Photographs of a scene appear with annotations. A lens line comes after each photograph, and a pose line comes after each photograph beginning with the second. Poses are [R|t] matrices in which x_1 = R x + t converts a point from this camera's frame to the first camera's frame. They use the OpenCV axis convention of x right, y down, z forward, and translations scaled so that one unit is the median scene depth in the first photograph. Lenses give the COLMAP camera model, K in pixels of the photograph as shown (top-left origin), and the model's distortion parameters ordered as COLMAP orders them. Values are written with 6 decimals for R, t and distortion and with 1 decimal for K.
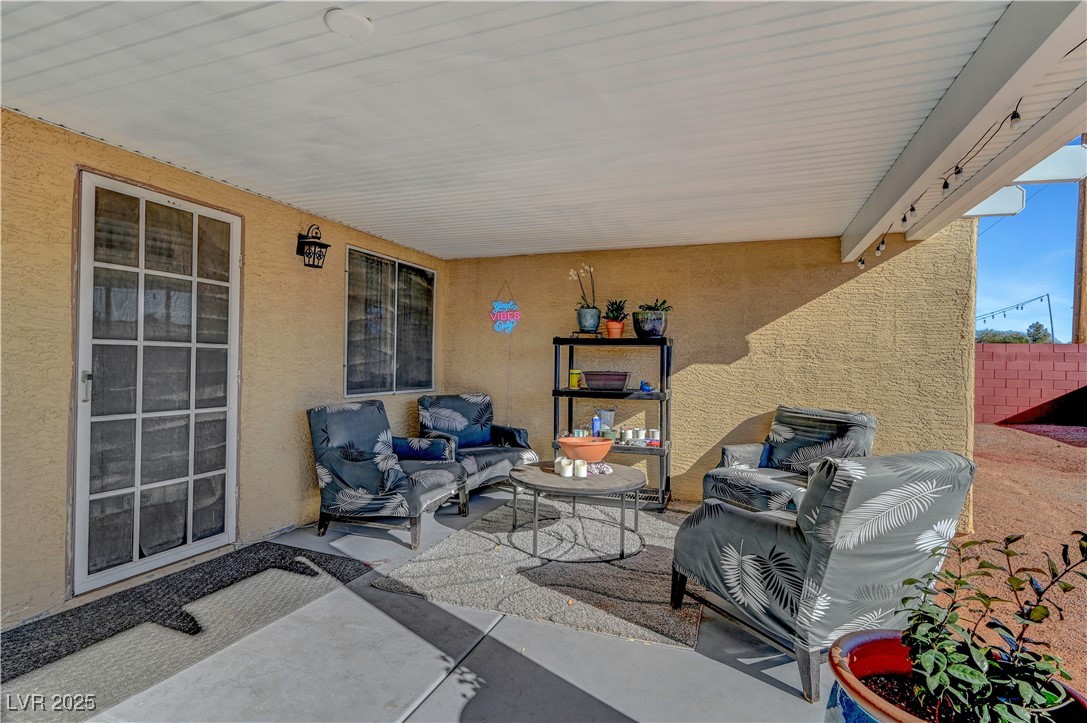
lens RADIAL K [[496.6, 0, 545.9], [0, 496.6, 361.4], [0, 0, 1]] dist [-0.004856, 0.000019]
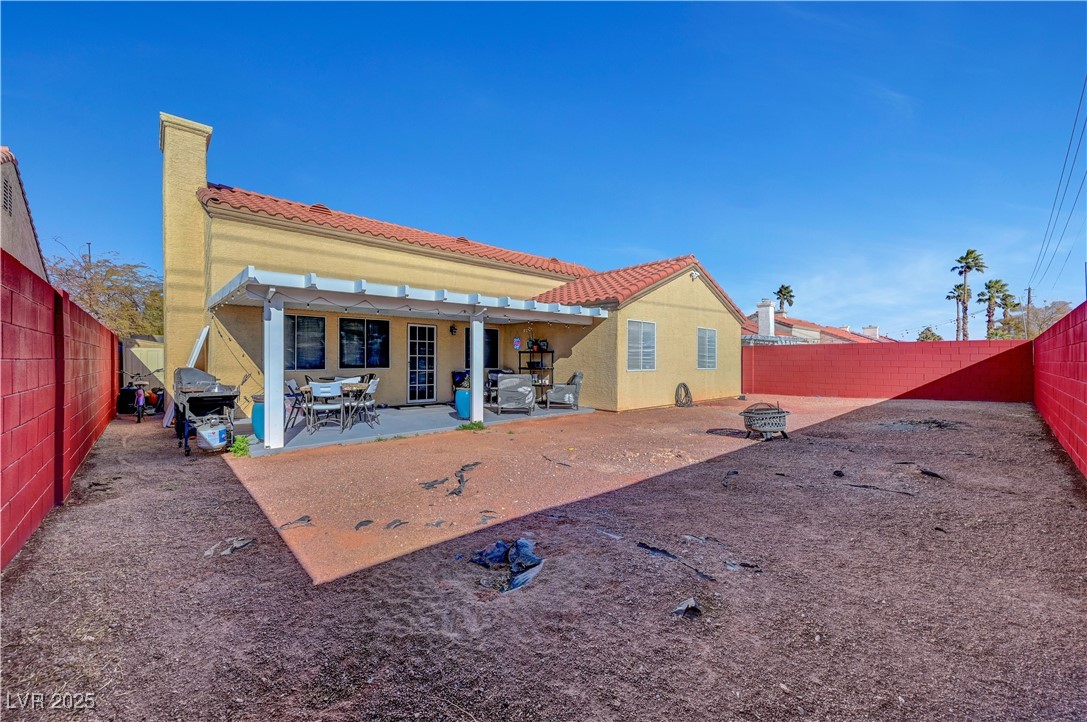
lens RADIAL K [[430.4, 0, 541.4], [0, 430.4, 363.0], [0, 0, 1]] dist [0.000406, 0.000013]
pose [[0.899738, -0.014312, -0.436196, 1.393351], [0.012902, 0.999898, -0.006194, 0.049274], [0.436240, -0.000055, 0.899830, -1.495805]]
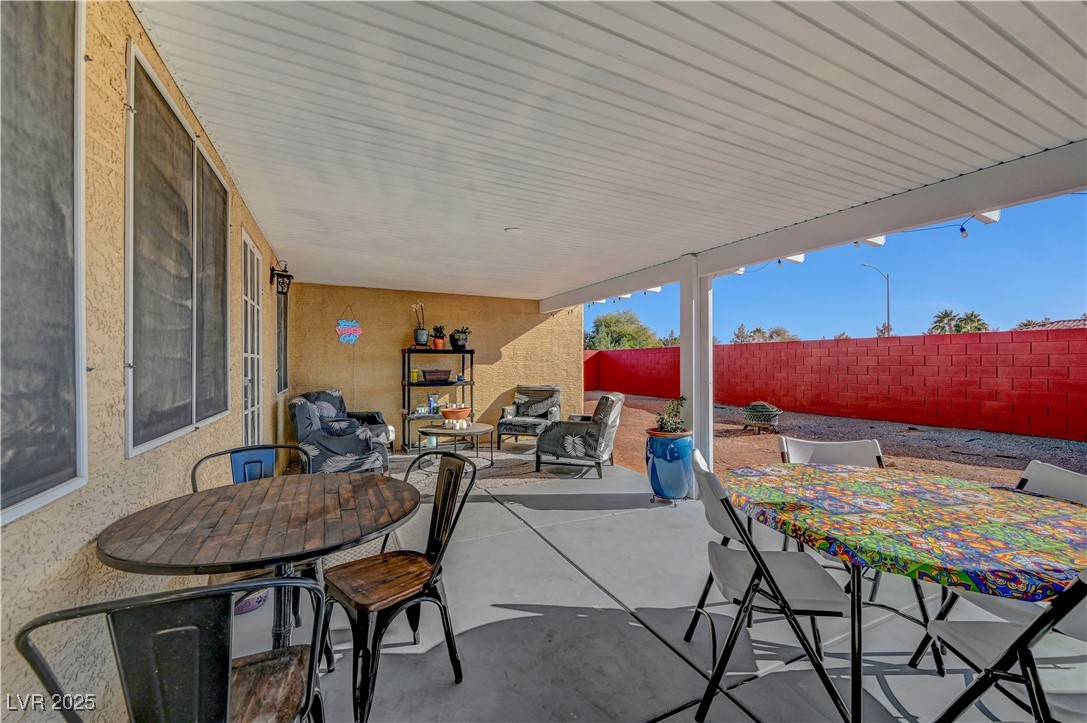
lens RADIAL K [[430.4, 0, 543.3], [0, 430.4, 363.8], [0, 0, 1]] dist [0.000406, 0.000013]
pose [[0.677378, -0.015804, 0.735466, -0.710280], [0.010586, 0.999875, 0.011736, -0.012811], [-0.735559, -0.000164, 0.677460, -0.215207]]
